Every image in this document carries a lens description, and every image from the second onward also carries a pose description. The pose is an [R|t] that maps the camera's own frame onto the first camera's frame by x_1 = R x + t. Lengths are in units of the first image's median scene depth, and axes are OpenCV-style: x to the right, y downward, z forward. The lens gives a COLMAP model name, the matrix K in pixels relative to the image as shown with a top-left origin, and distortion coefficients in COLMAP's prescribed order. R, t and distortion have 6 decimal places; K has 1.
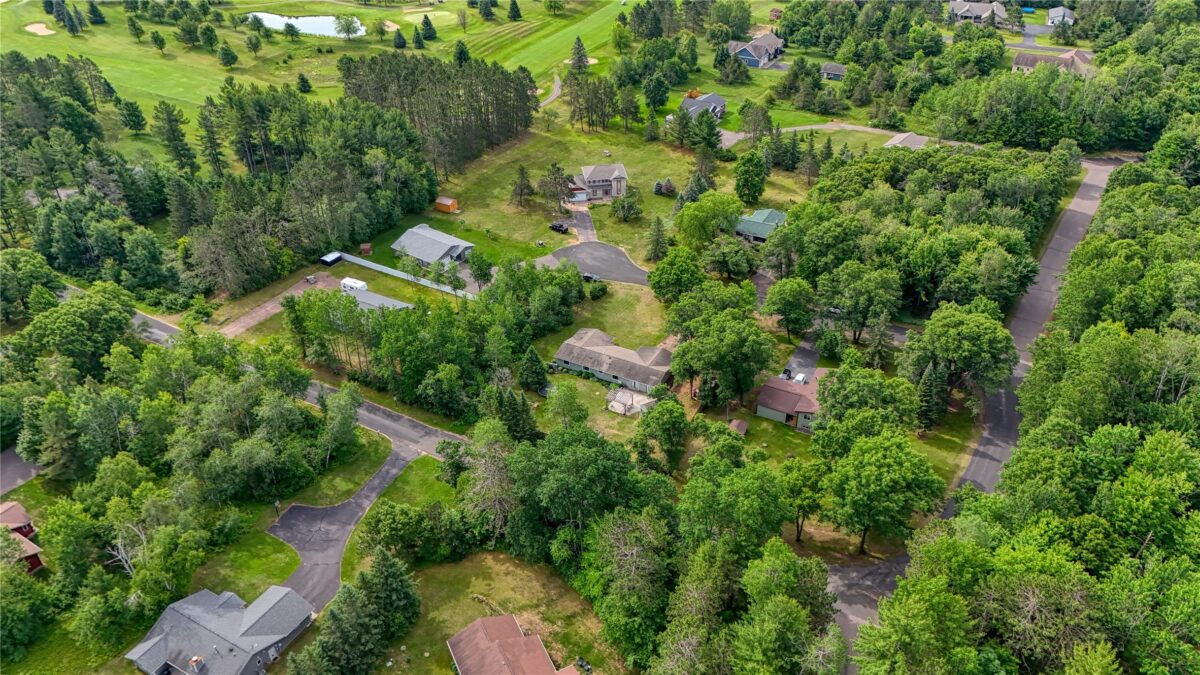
lens RADIAL K [[888.7, 0, 600.0], [0, 888.7, 337.5], [0, 0, 1]] dist [0.084475, -0.088539]
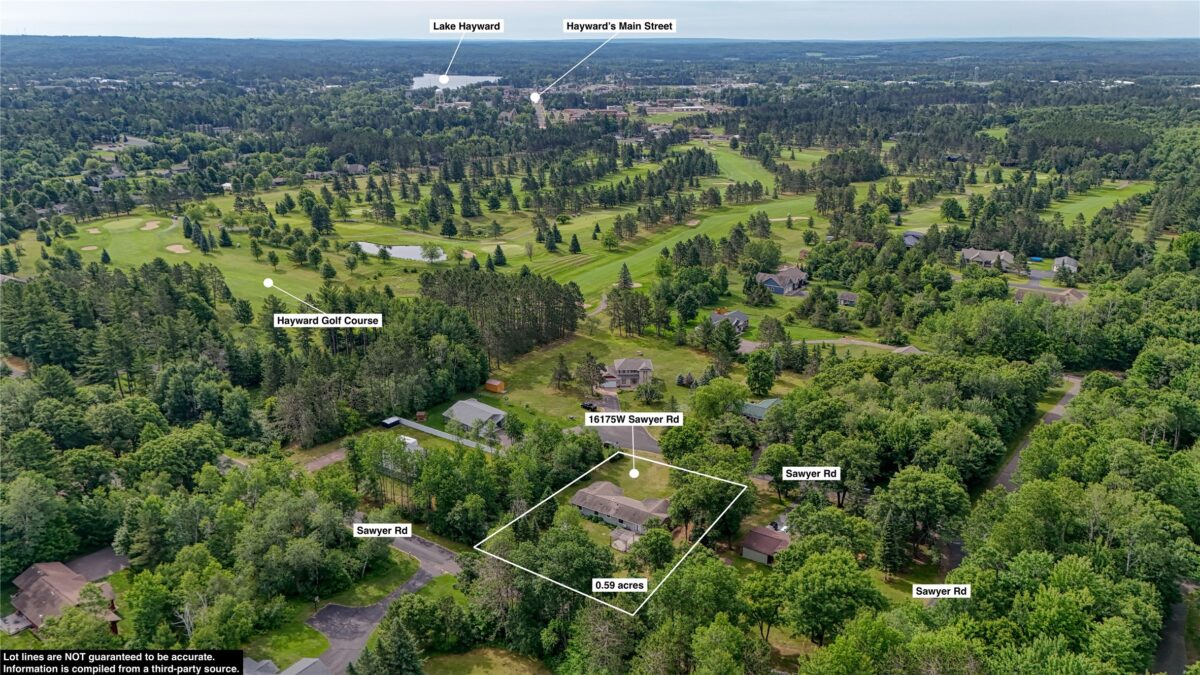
lens RADIAL K [[888.7, 0, 600.0], [0, 888.7, 337.5], [0, 0, 1]] dist [0.084475, -0.088539]
pose [[0.996254, 0.037174, -0.078079, 0.055654], [-0.056739, 0.962363, -0.265778, 0.096723], [0.065260, 0.269213, 0.960867, -0.123196]]
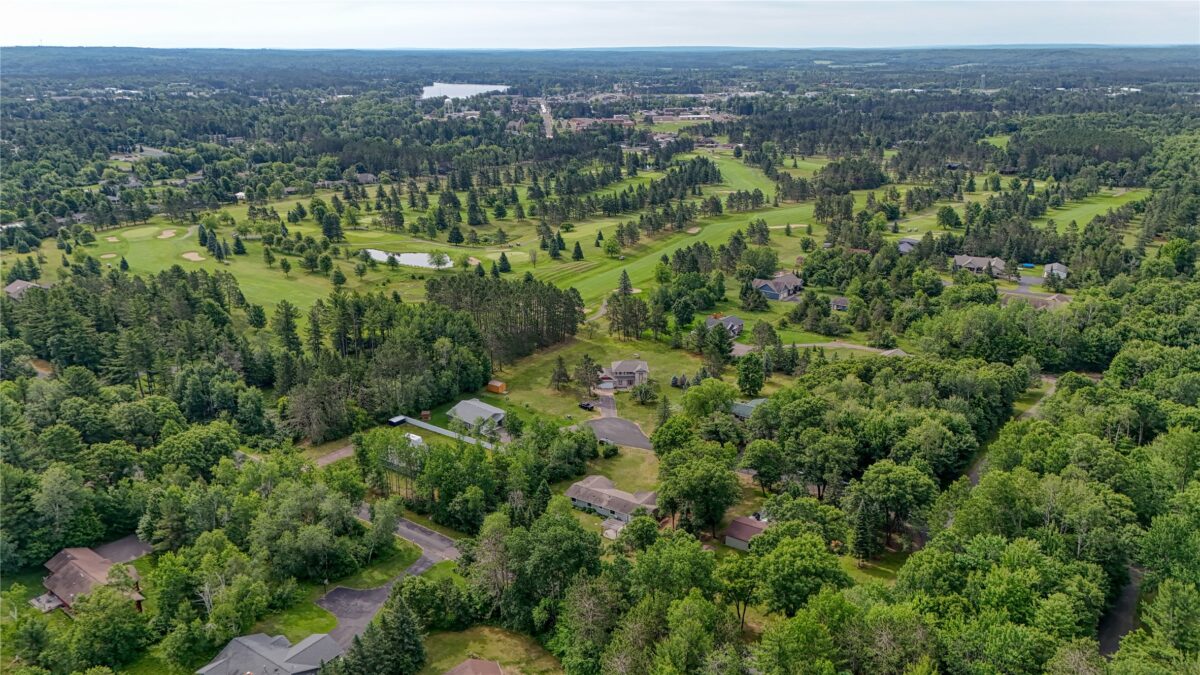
lens RADIAL K [[888.7, 0, 600.0], [0, 888.7, 337.5], [0, 0, 1]] dist [0.084475, -0.088539]
pose [[0.995355, 0.036327, -0.089152, 0.078198], [-0.059491, 0.960187, -0.272950, 0.116141], [0.075687, 0.276986, 0.957888, -0.172851]]
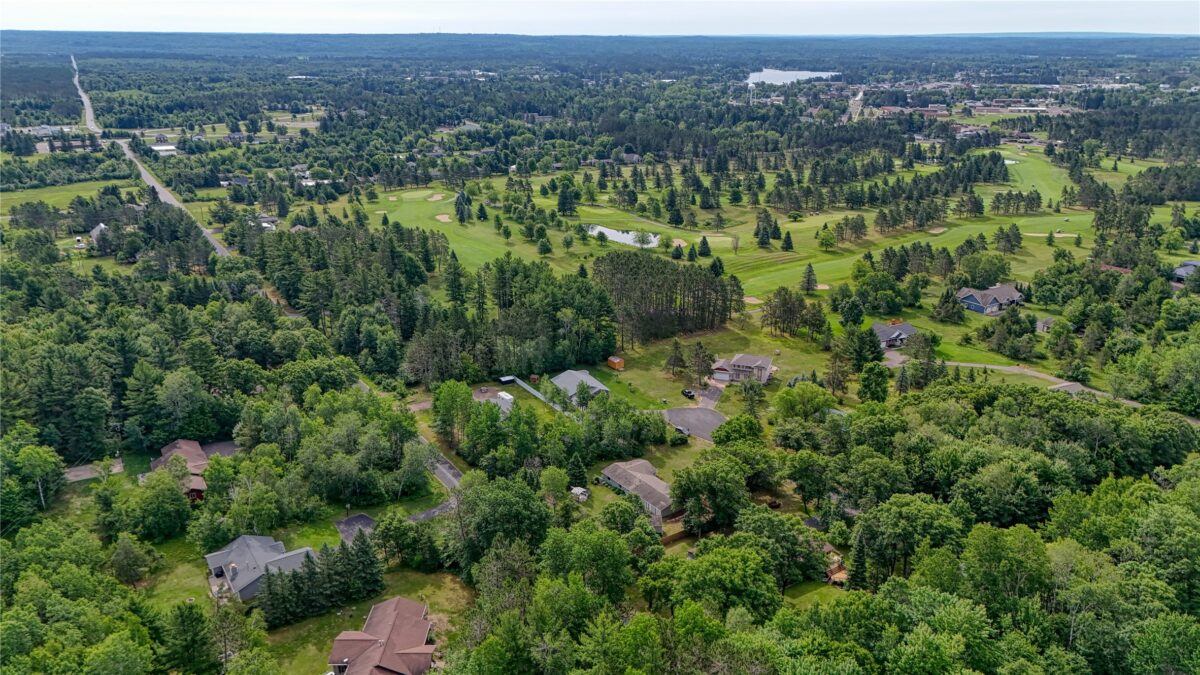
lens RADIAL K [[888.7, 0, 600.0], [0, 888.7, 337.5], [0, 0, 1]] dist [0.084475, -0.088539]
pose [[0.891431, 0.157759, -0.424810, 0.348983], [-0.263537, 0.943095, -0.202781, 0.077097], [0.368646, 0.292718, 0.882279, -0.100110]]
